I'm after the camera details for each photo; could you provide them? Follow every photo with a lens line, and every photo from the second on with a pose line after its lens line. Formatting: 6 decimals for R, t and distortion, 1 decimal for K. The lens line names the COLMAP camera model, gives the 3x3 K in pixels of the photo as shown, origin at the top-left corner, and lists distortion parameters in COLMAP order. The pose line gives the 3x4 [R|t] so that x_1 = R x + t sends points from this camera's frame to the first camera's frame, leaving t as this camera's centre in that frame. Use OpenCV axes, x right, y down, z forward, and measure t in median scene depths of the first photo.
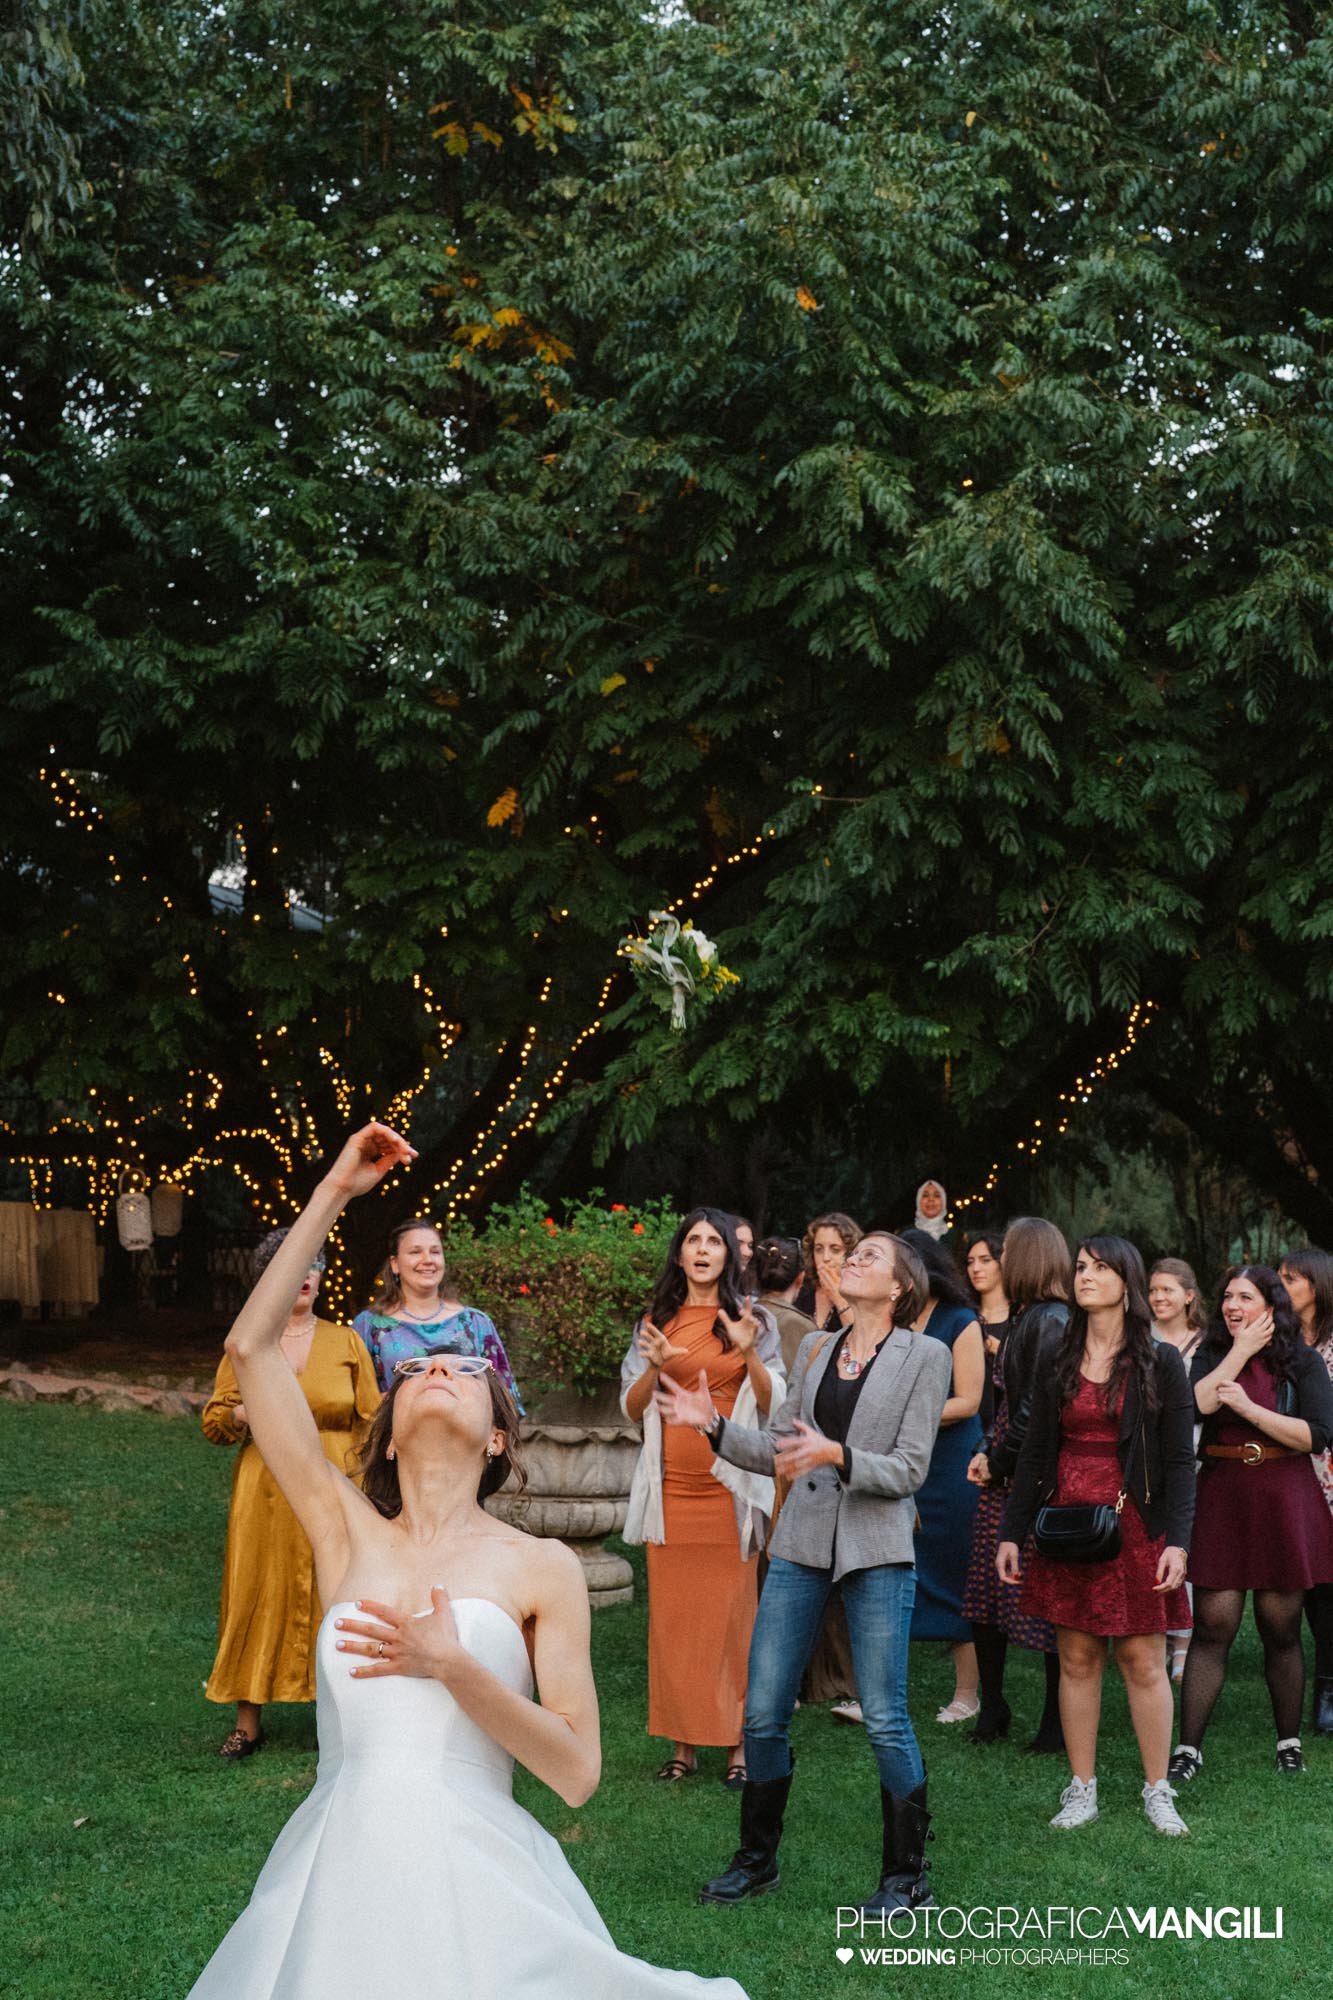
lens RADIAL K [[2811.4, 0, 673.7], [0, 2811.4, 1006.2], [0, 0, 1]] dist [0.008606, 0.000000]
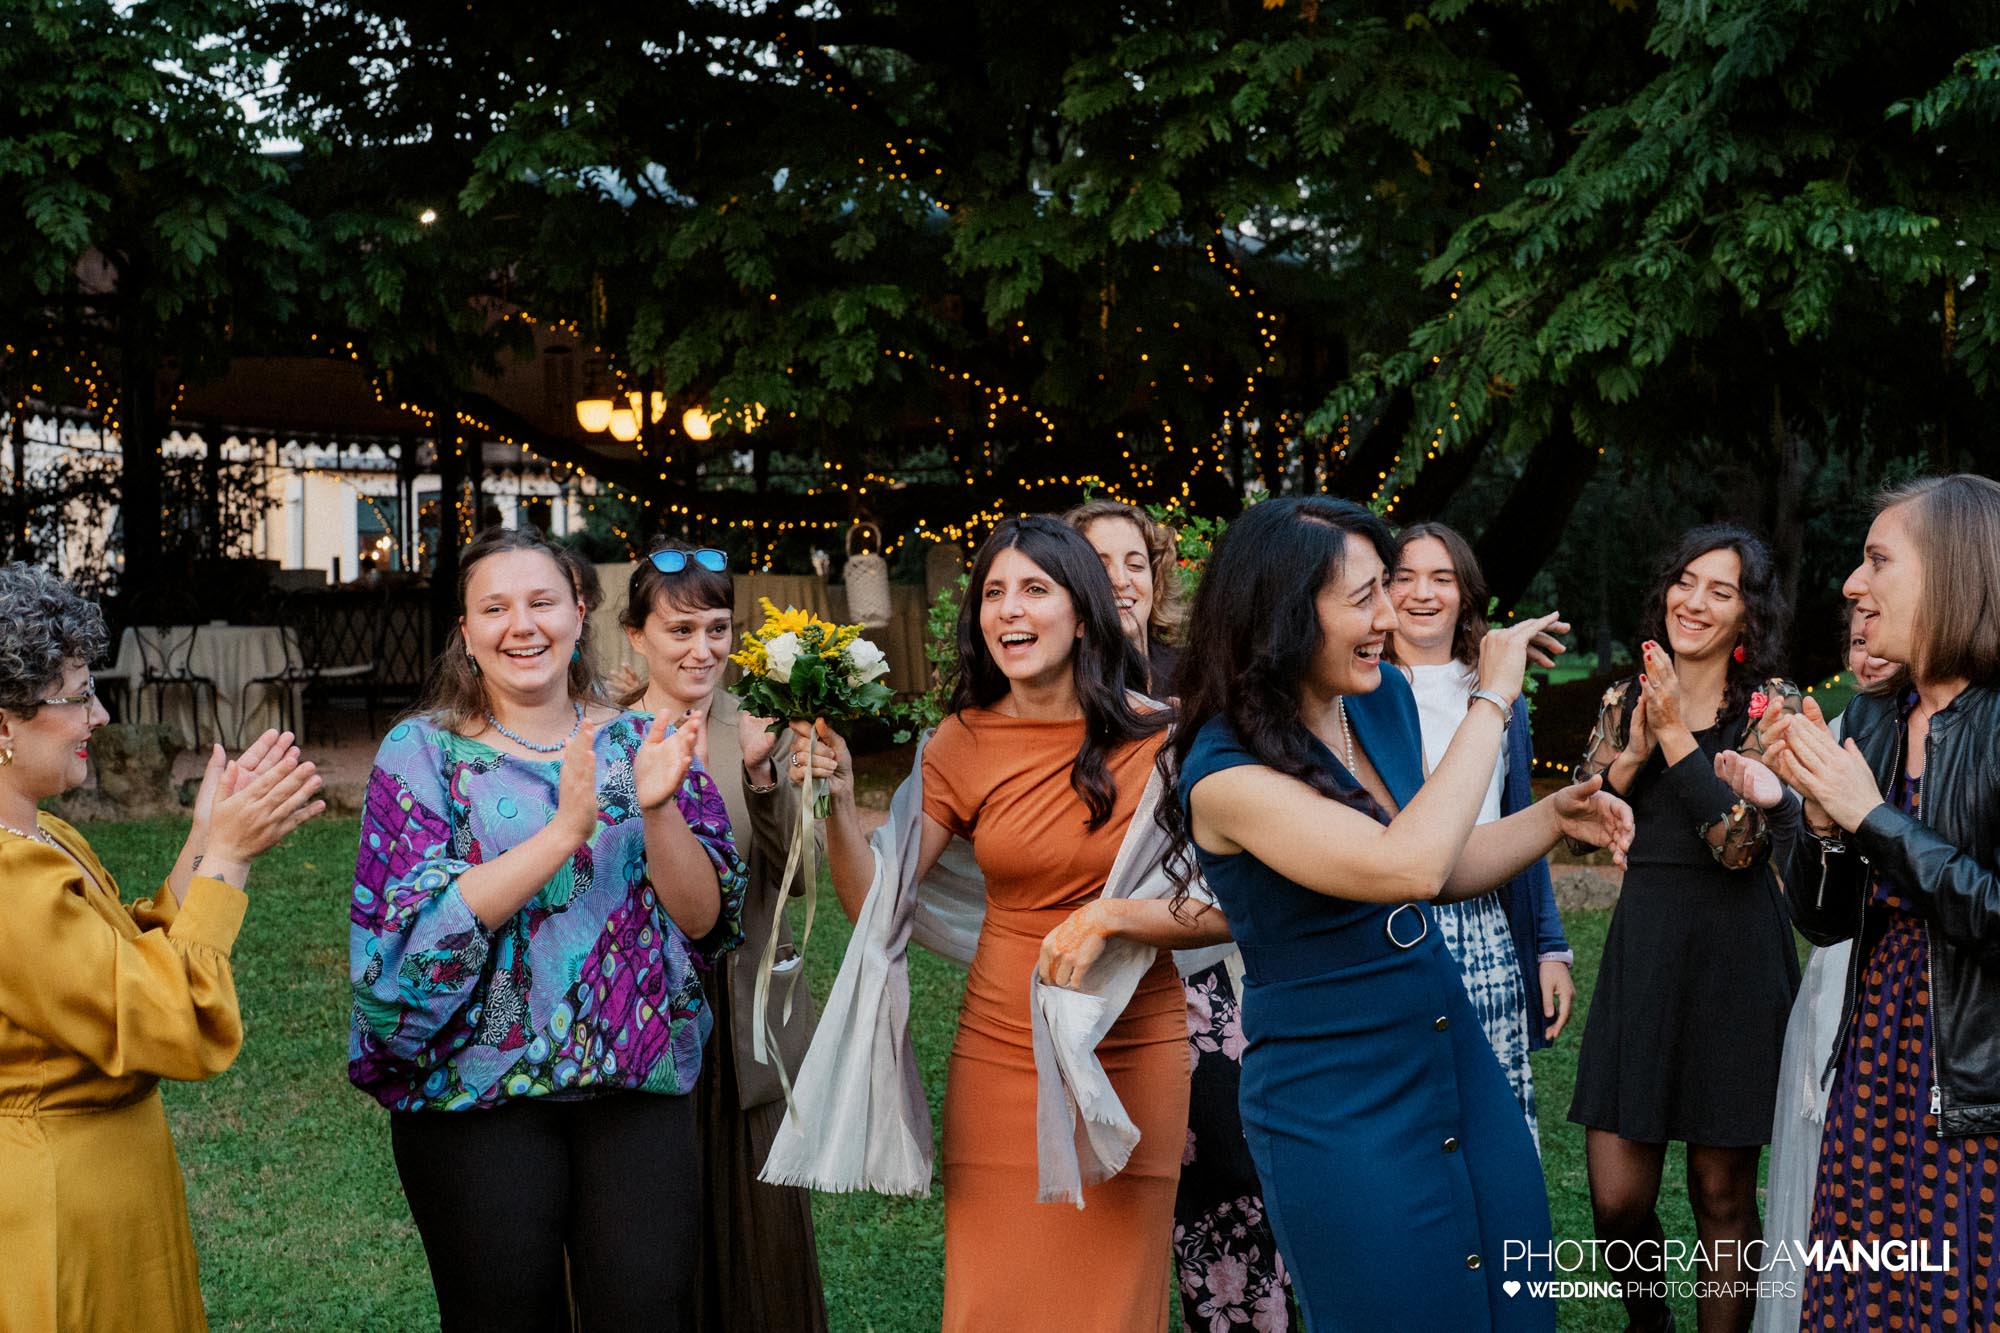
lens RADIAL K [[2811.4, 0, 1006.1], [0, 2811.4, 671.4], [0, 0, 1]] dist [0.008606, 0.000000]
pose [[0.966463, -0.025121, -0.255576, 0.055691], [0.051203, 0.994072, 0.095915, 0.035065], [0.251651, -0.105784, 0.962019, 0.353714]]
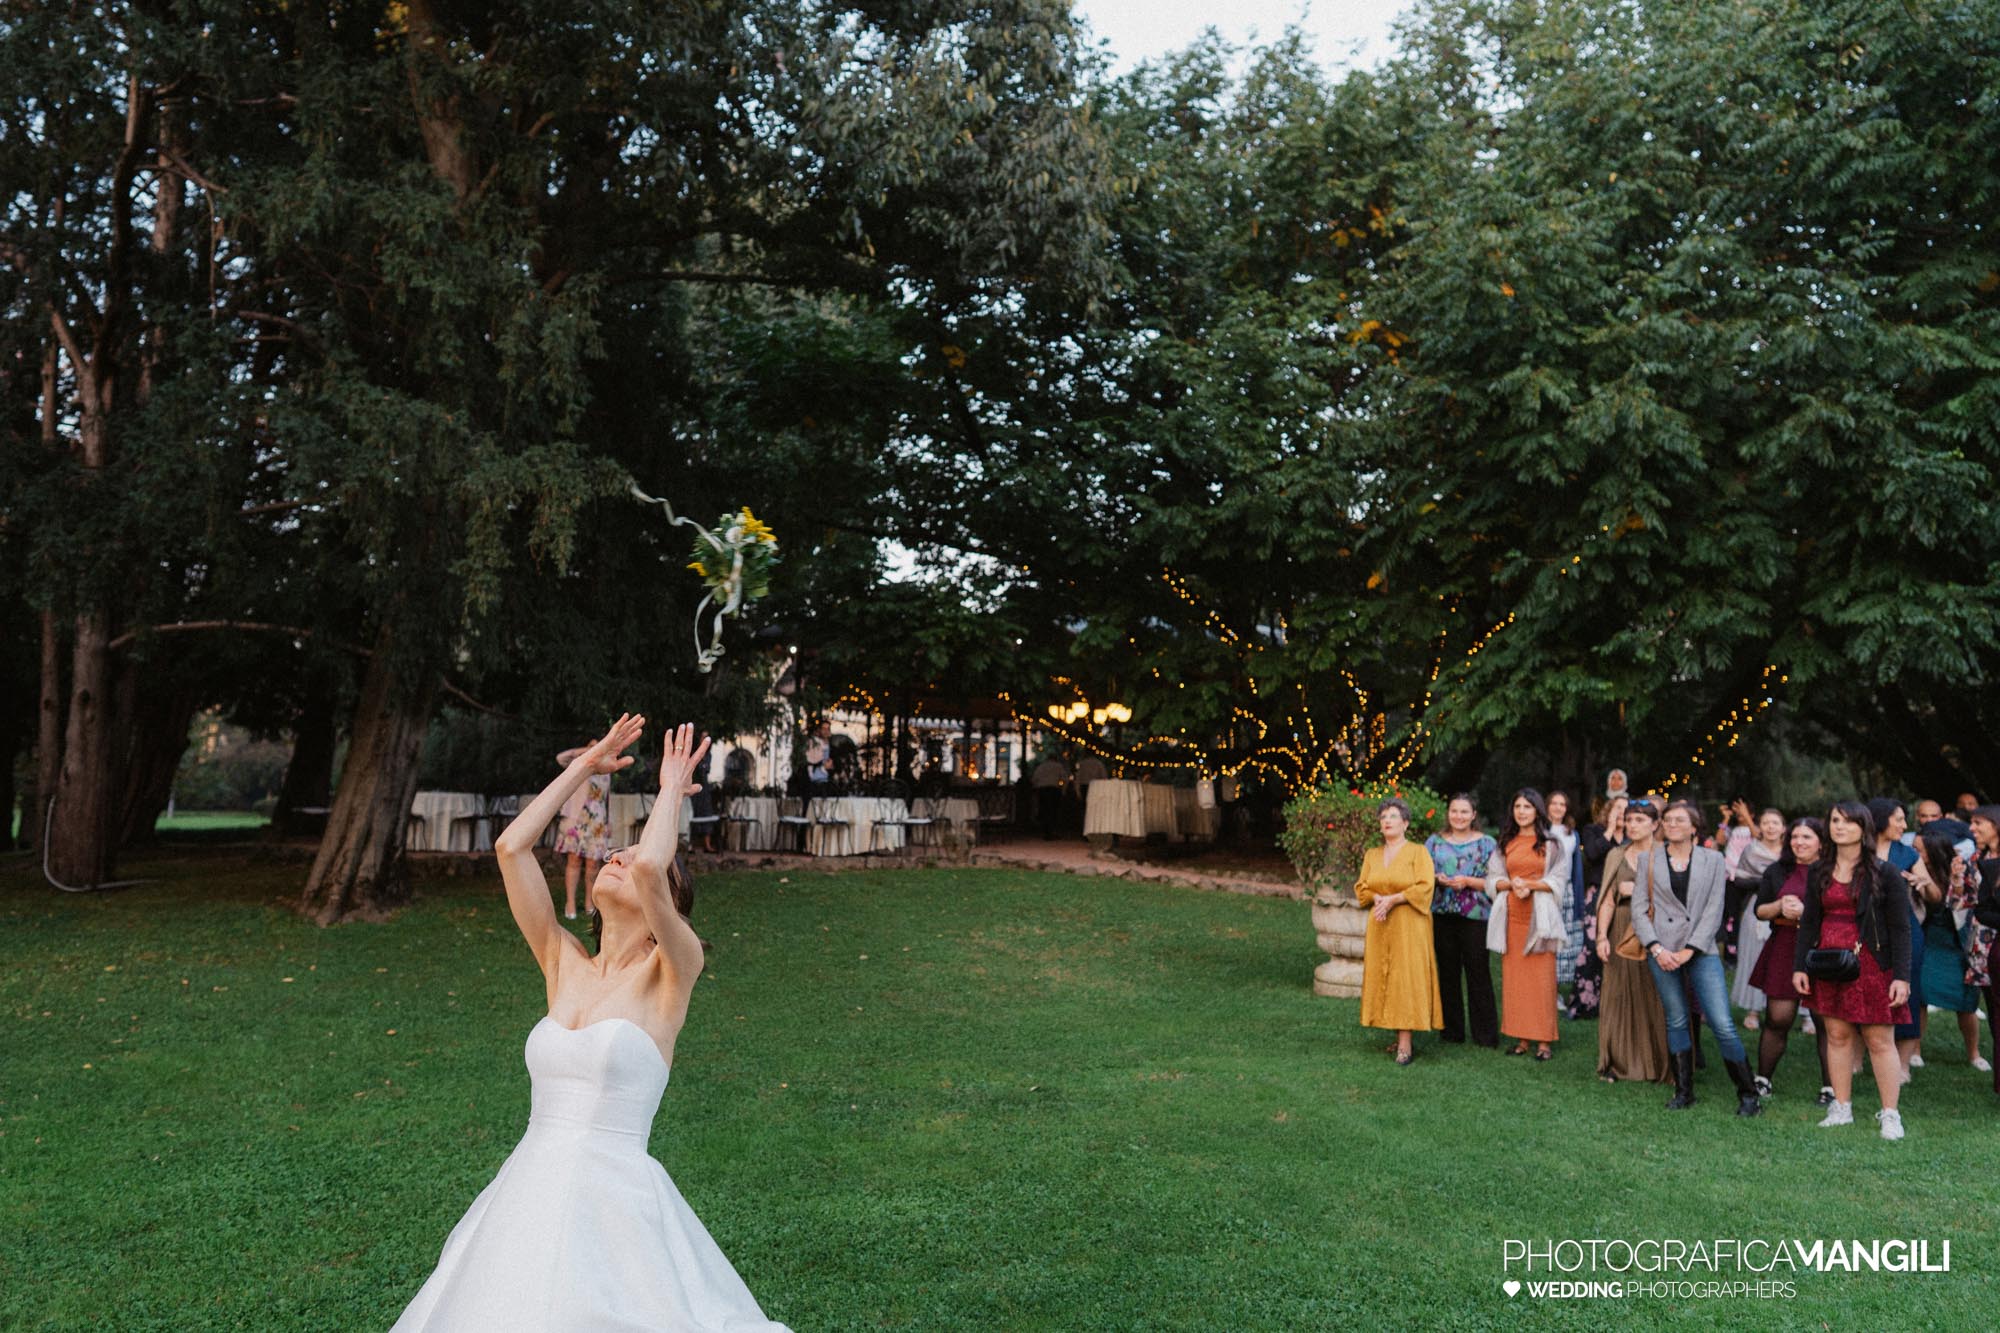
lens RADIAL K [[1352.3, 0, 984.7], [0, 1352.3, 678.2], [0, 0, 1]] dist [-0.004553, -0.000710]
pose [[0.915104, -0.035969, -0.401611, 0.076663], [0.032137, 0.999351, -0.016276, 0.005234], [0.401936, 0.001988, 0.915666, 0.053569]]
